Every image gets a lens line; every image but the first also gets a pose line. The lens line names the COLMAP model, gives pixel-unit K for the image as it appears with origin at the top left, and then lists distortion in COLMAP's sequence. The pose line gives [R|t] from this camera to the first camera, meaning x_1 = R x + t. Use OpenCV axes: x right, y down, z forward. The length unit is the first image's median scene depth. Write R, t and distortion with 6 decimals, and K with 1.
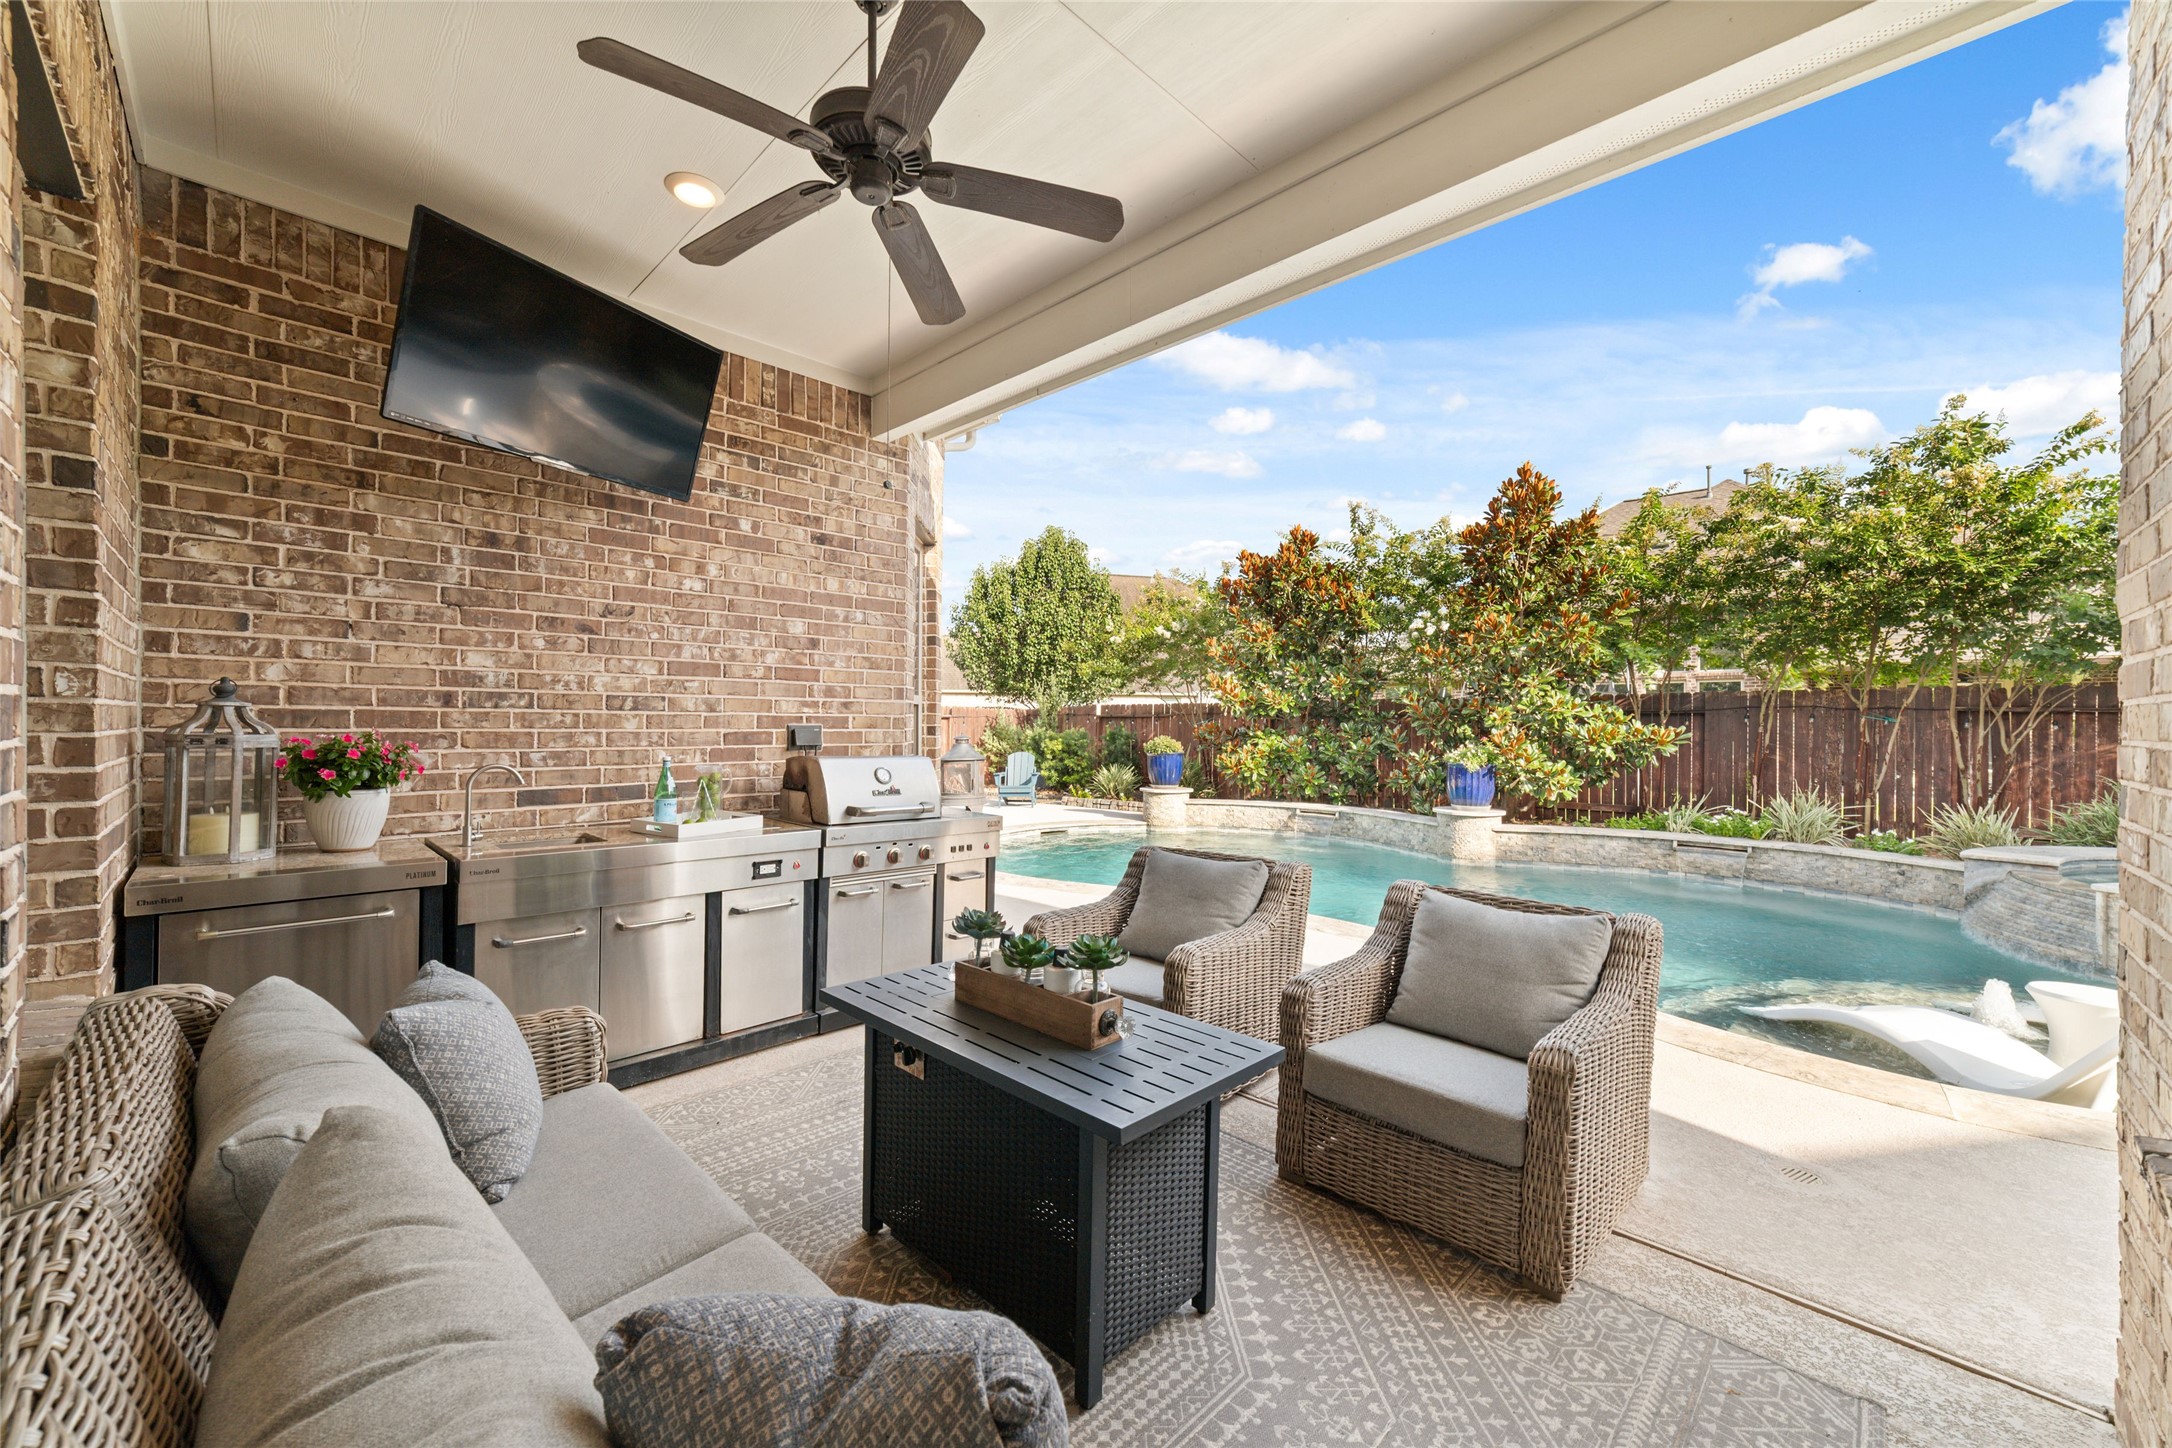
lens RADIAL K [[833.2, 0, 1094.0], [0, 833.2, 722.3], [0, 0, 1]] dist [-0.023414, 0.008572]
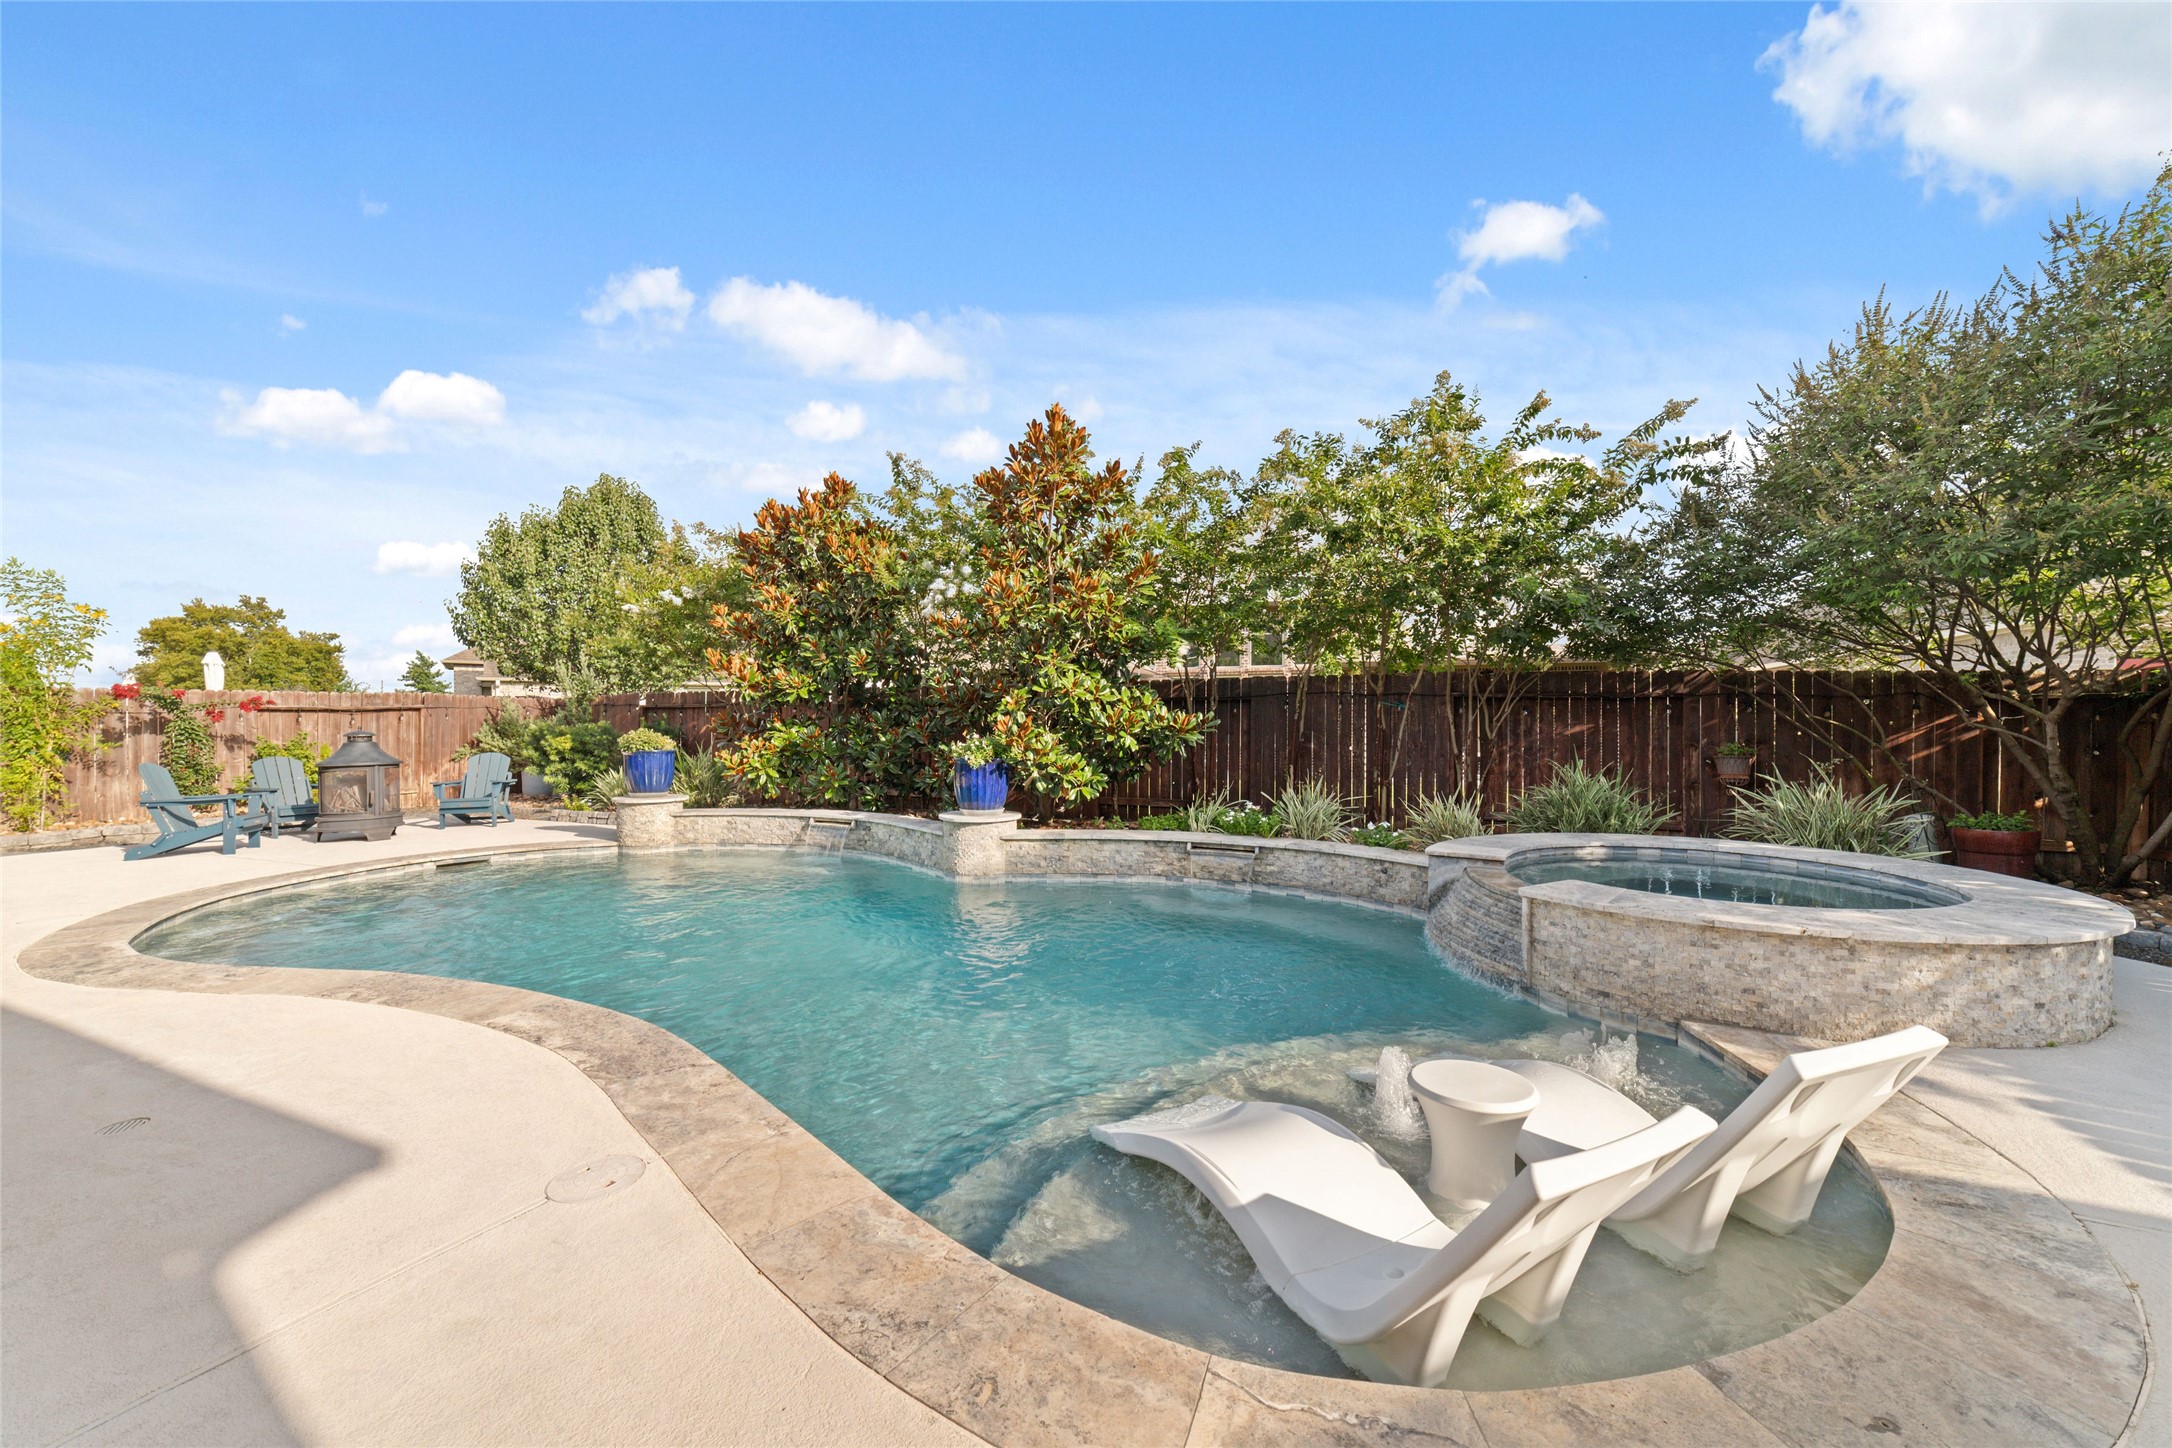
lens RADIAL K [[830.3, 0, 1094.8], [0, 830.3, 721.3], [0, 0, 1]] dist [-0.026784, 0.008115]
pose [[0.940327, -0.004058, 0.340248, 0.289614], [0.003191, 0.999990, 0.003108, 0.011580], [-0.340257, -0.001837, 0.940331, 0.194898]]
